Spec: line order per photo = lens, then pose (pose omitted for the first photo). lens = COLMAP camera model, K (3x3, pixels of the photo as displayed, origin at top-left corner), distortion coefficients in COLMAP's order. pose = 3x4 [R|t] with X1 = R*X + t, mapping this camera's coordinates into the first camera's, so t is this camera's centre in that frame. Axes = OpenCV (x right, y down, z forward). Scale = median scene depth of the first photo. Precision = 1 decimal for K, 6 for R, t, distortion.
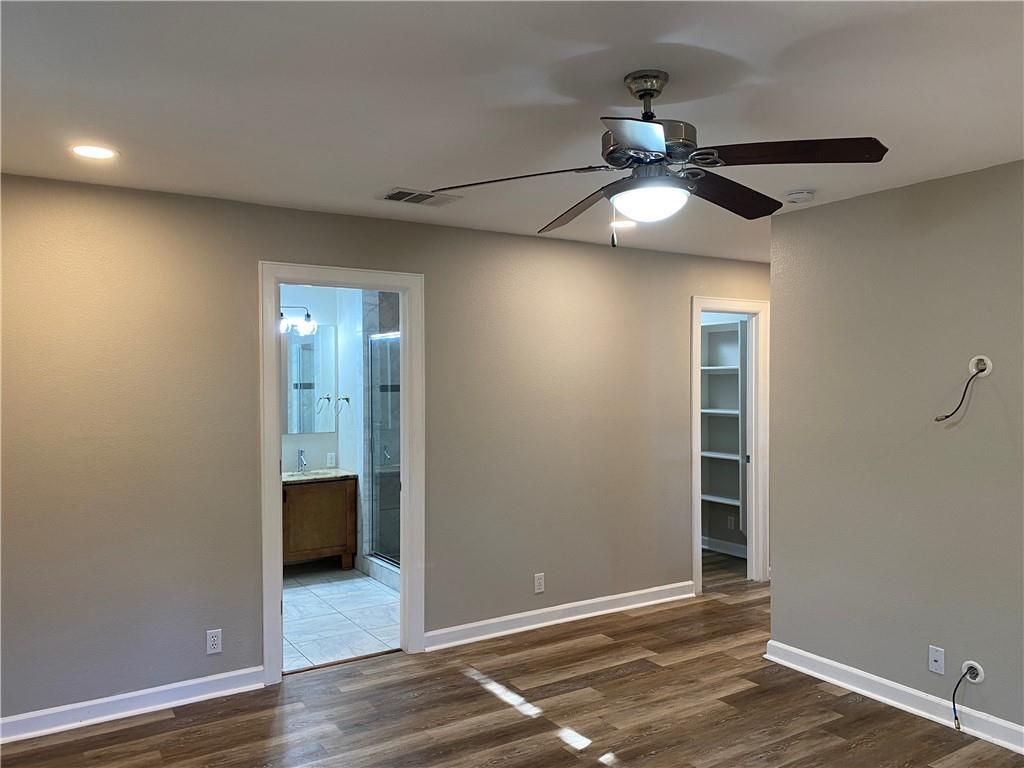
lens RADIAL K [[781.7, 0, 521.7], [0, 781.7, 391.1], [0, 0, 1]] dist [0.021120, -0.015154]
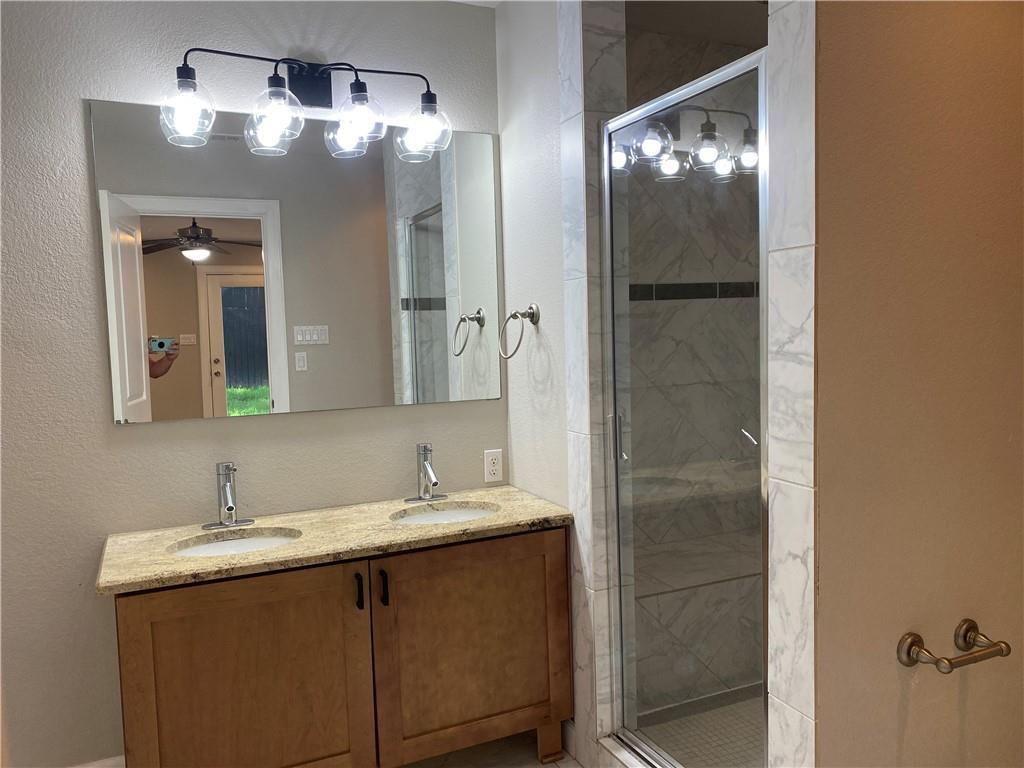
lens RADIAL K [[781.7, 0, 508.6], [0, 781.7, 385.1], [0, 0, 1]] dist [0.021120, -0.015154]
pose [[0.987508, -0.017110, -0.156636, -0.177473], [0.025763, 0.998242, 0.053381, 0.024263], [0.155448, -0.056750, 0.986213, 0.622499]]
